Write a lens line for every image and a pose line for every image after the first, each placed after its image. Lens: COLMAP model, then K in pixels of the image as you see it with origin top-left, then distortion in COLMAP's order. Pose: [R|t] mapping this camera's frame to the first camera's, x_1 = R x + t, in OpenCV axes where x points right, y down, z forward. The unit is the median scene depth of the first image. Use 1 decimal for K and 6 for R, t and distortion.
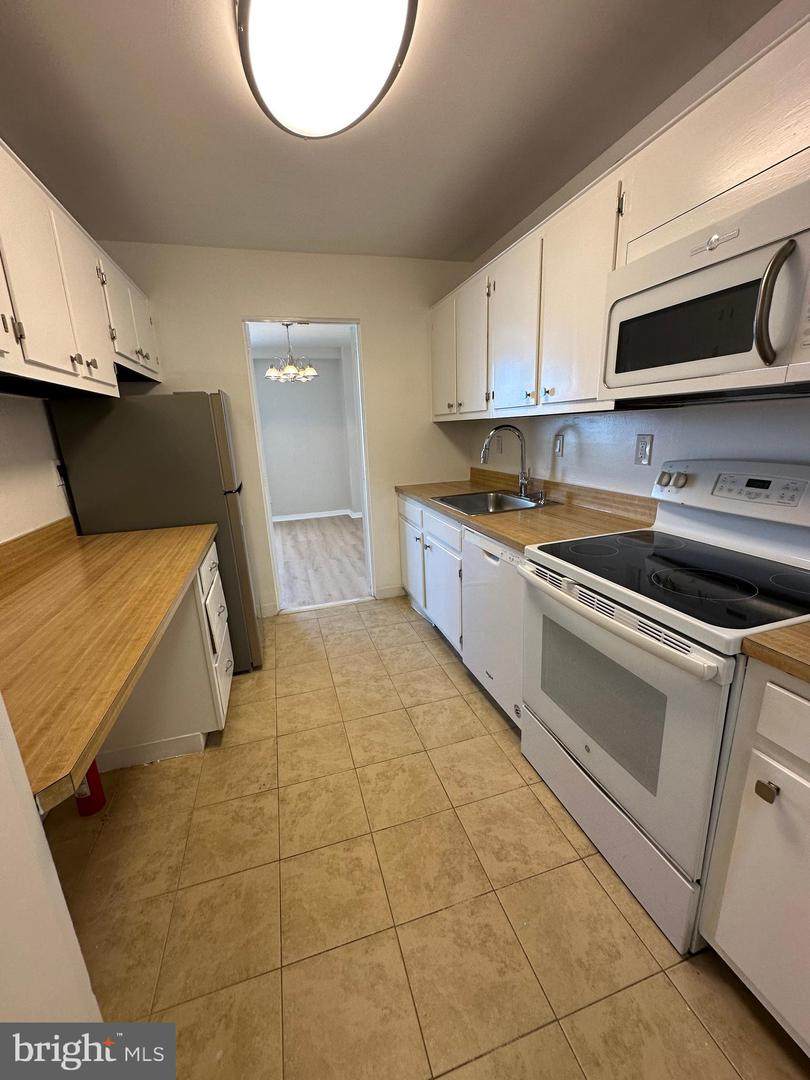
lens RADIAL K [[433.2, 0, 404.9], [0, 433.2, 540.9], [0, 0, 1]] dist [0.000912, -0.000160]
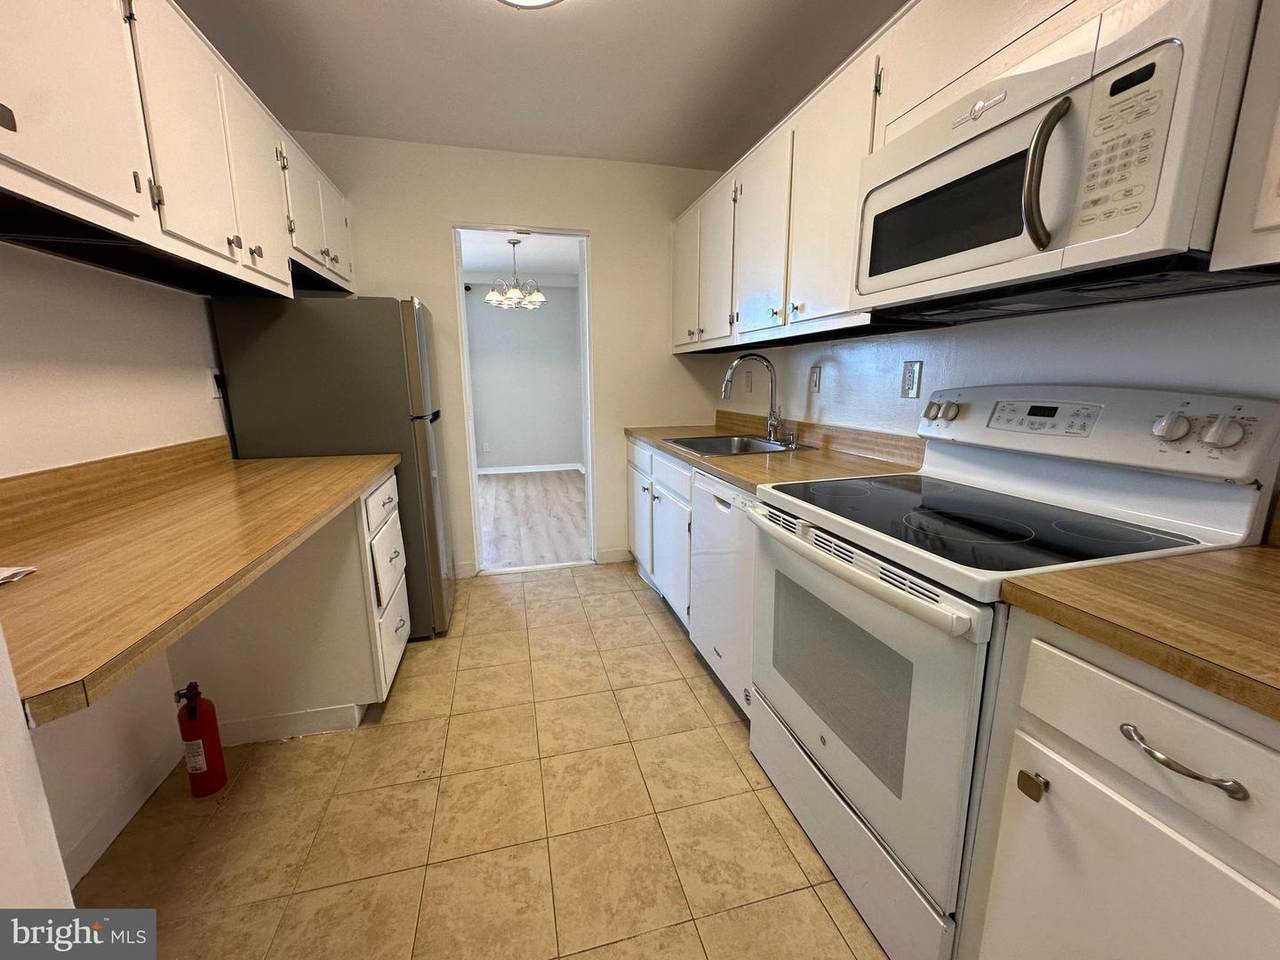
lens RADIAL K [[513.4, 0, 640.4], [0, 513.4, 480.3], [0, 0, 1]] dist [0.000912, -0.000160]
pose [[0.998760, 0.041971, -0.026775, 0.084970], [-0.043515, 0.997251, -0.059973, 0.071610], [0.024184, 0.061064, 0.997841, 0.032798]]
